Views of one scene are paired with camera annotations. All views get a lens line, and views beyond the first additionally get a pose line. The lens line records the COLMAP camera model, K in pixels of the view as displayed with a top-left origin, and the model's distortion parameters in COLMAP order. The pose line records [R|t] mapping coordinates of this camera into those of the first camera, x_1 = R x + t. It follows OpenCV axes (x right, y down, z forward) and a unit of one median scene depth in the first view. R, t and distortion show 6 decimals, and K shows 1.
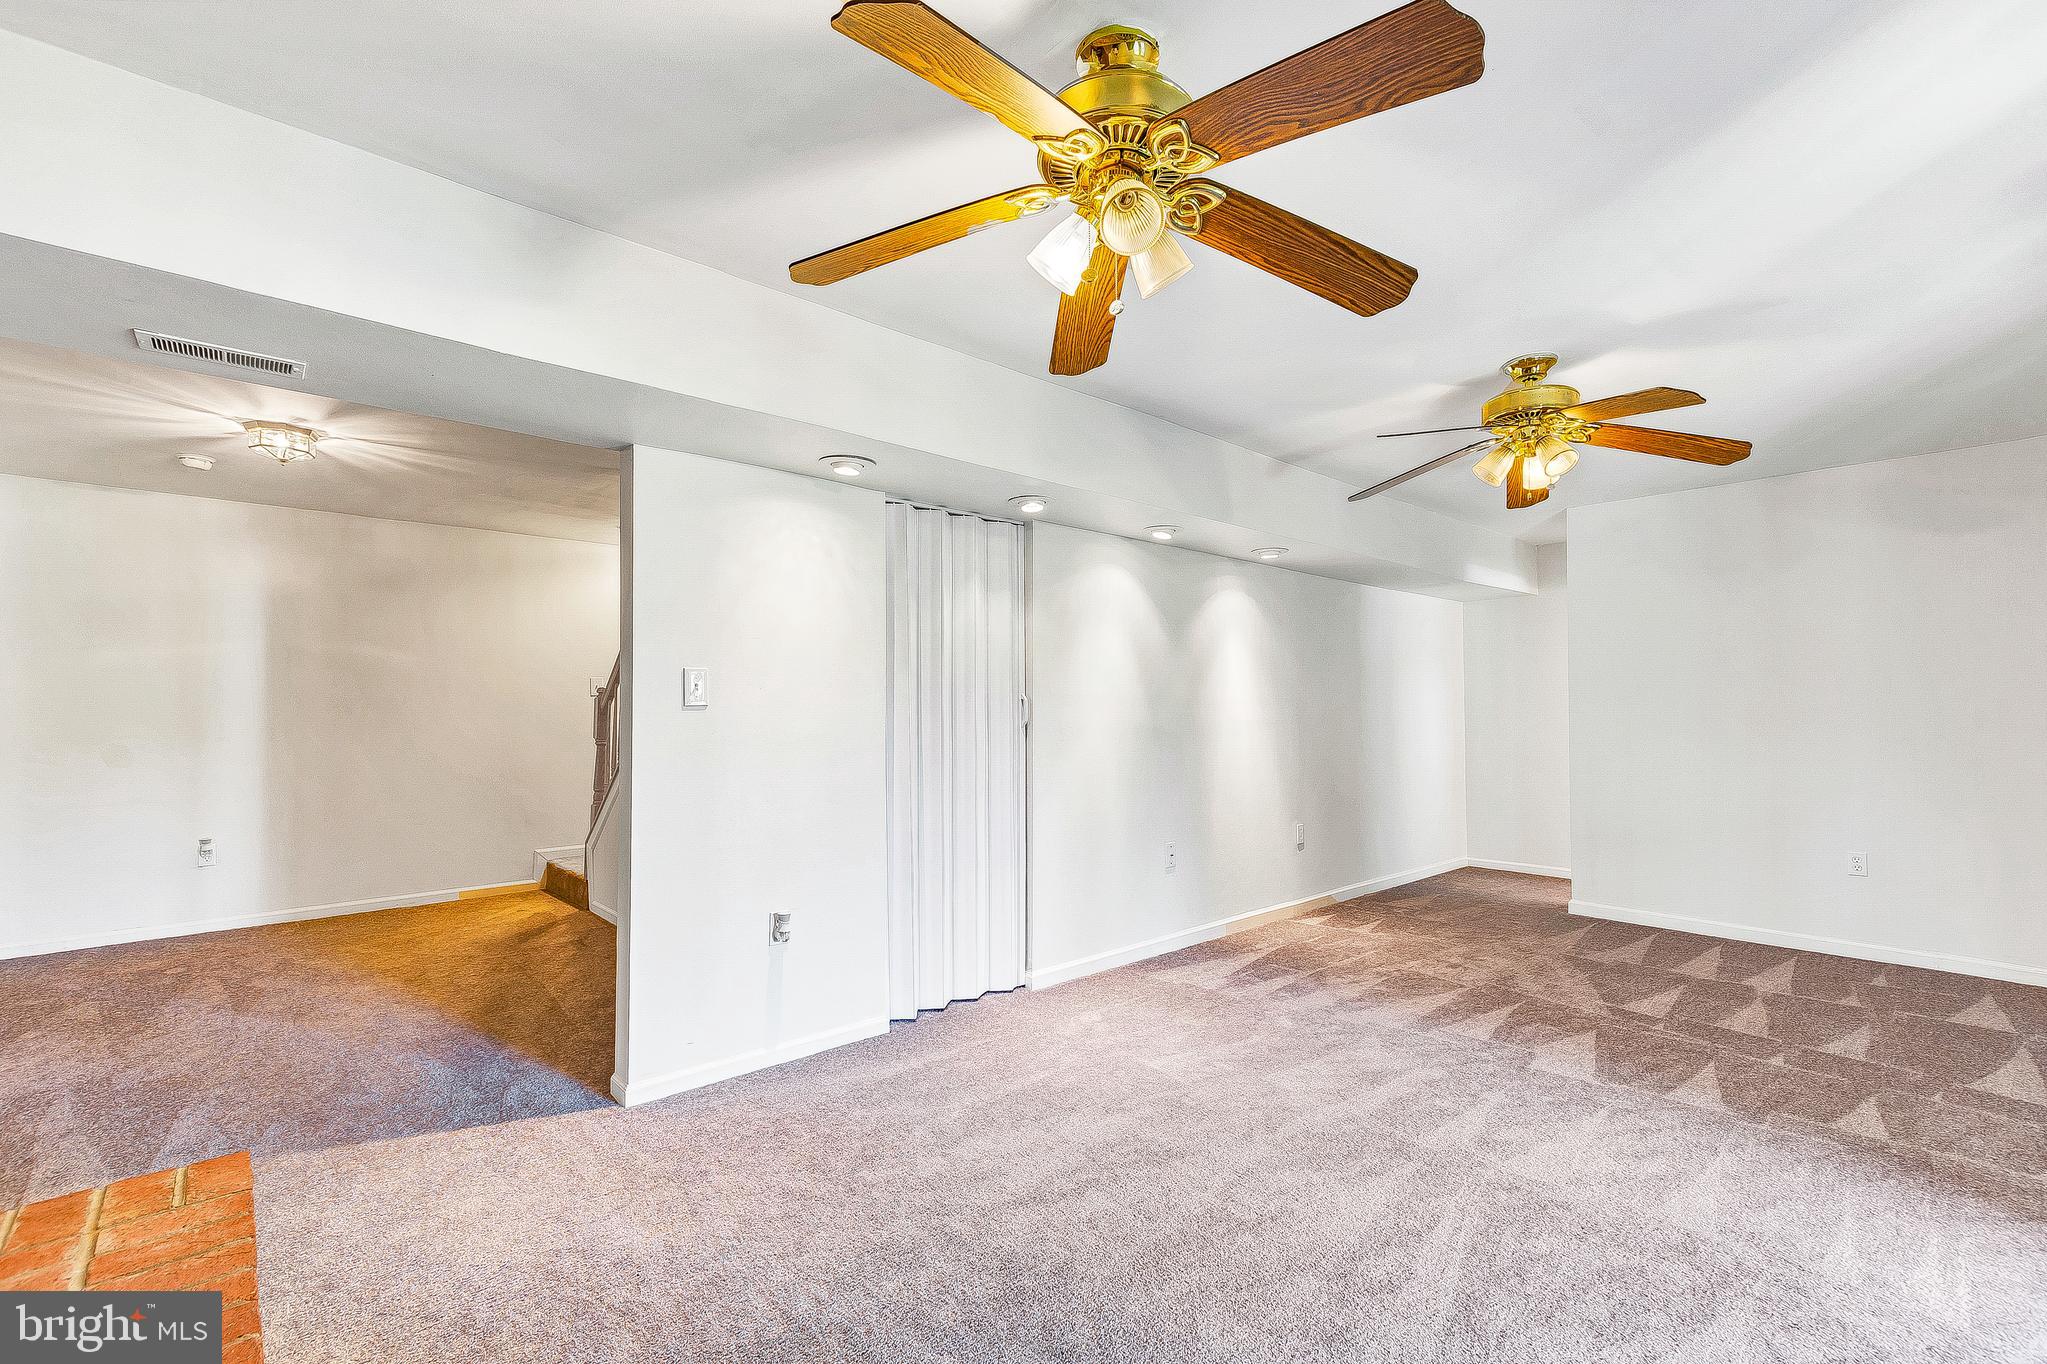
lens RADIAL K [[895.1, 0, 1023.7], [0, 895.1, 693.9], [0, 0, 1]] dist [0.017191, -0.003464]
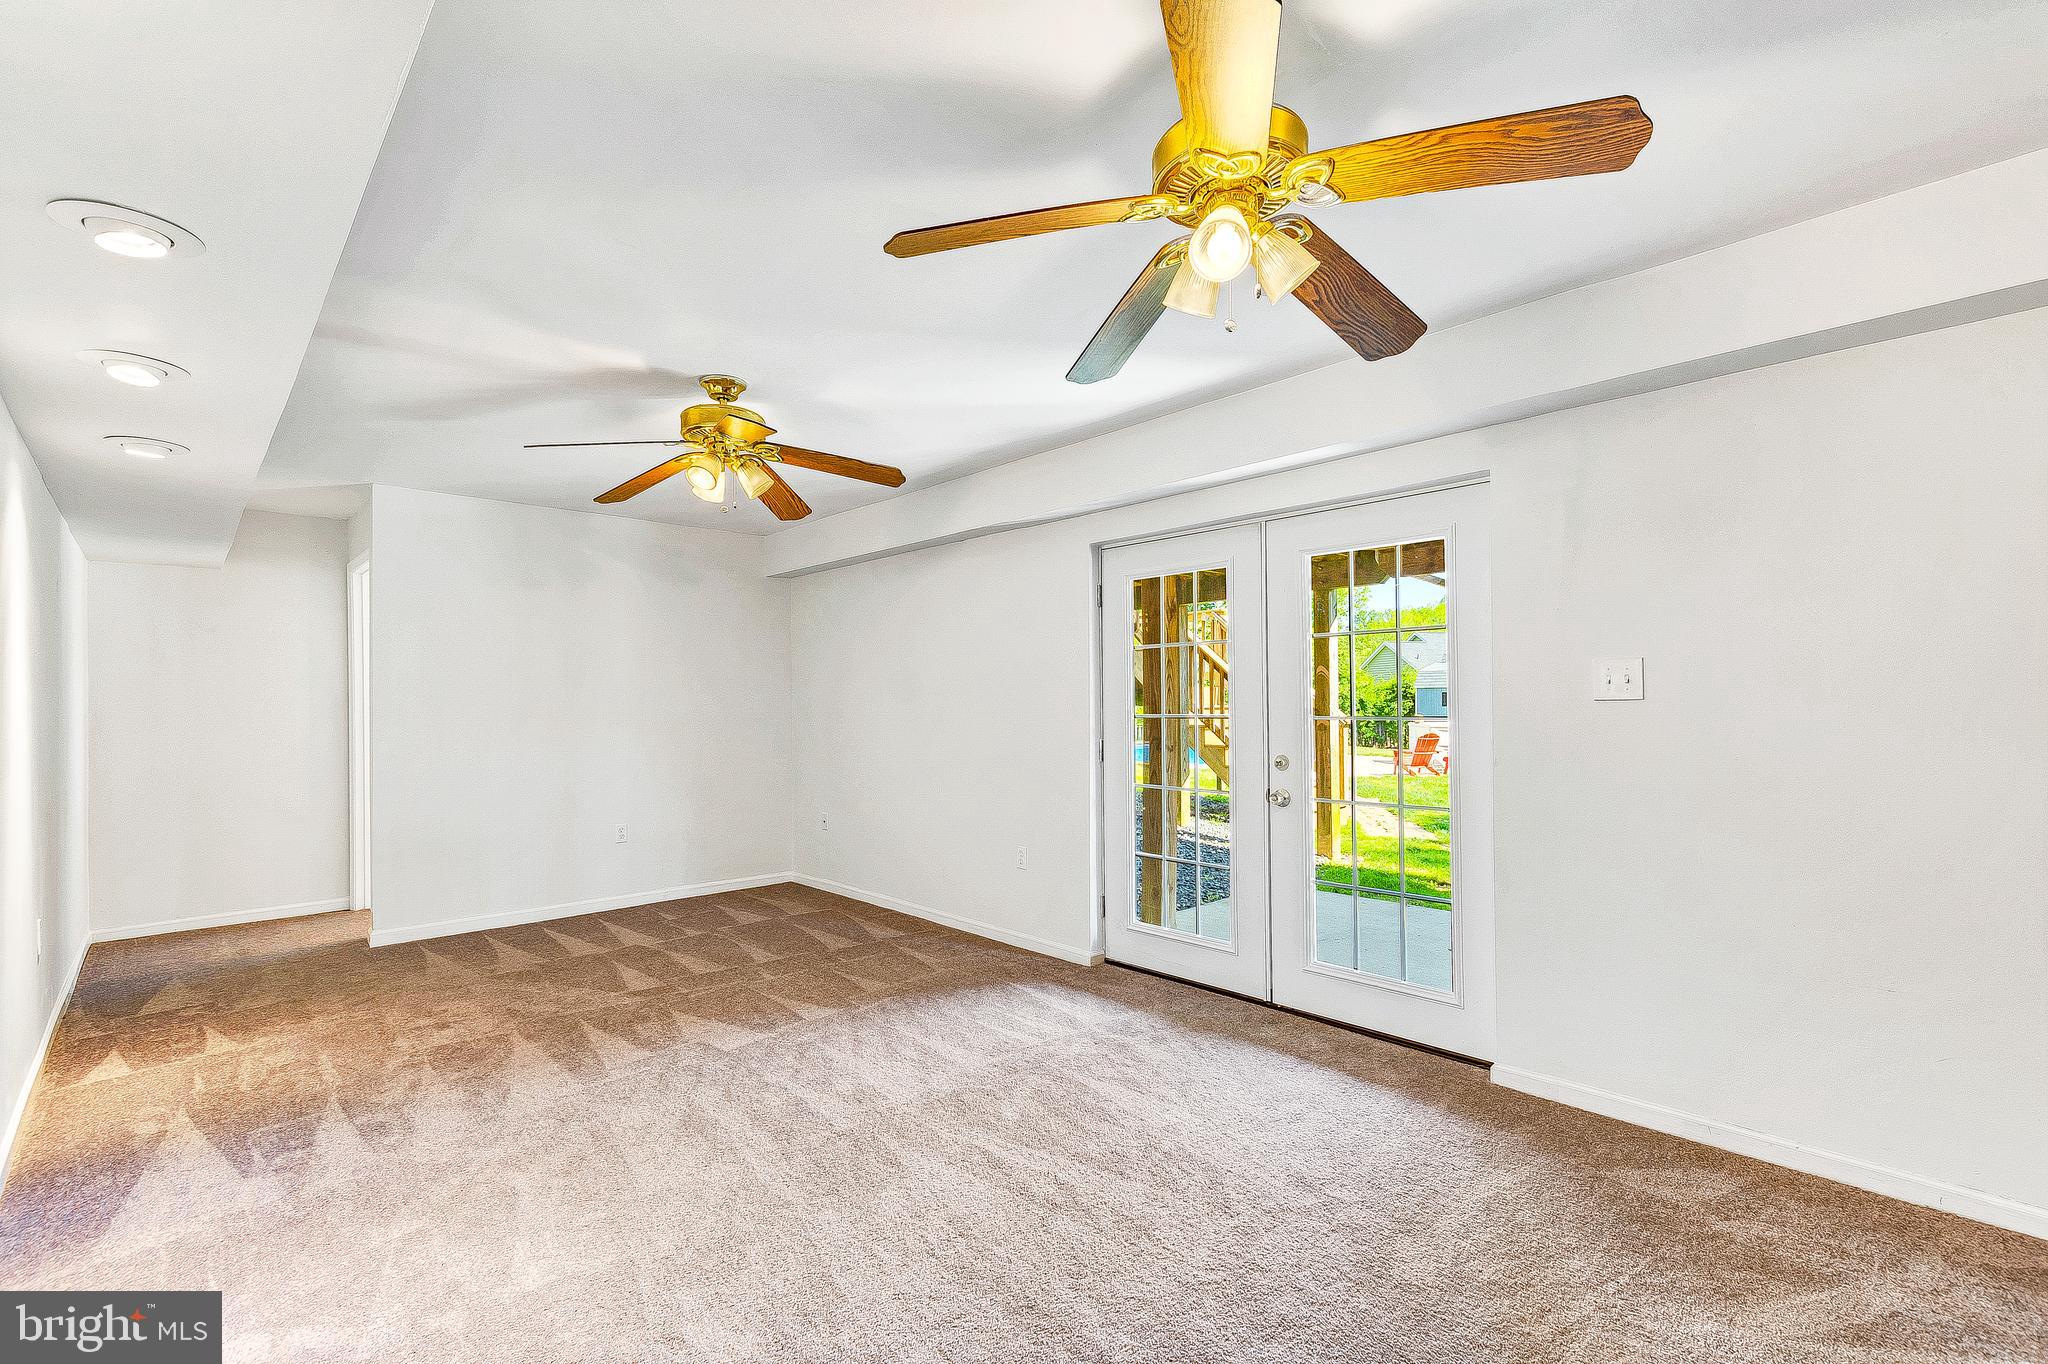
lens RADIAL K [[895.6, 0, 1024.2], [0, 895.6, 694.0], [0, 0, 1]] dist [0.017191, -0.003464]
pose [[-0.026875, 0.013058, 0.999554, -0.427193], [-0.008584, 0.999875, -0.013293, 0.006681], [-0.999602, -0.008937, -0.026760, 0.579036]]
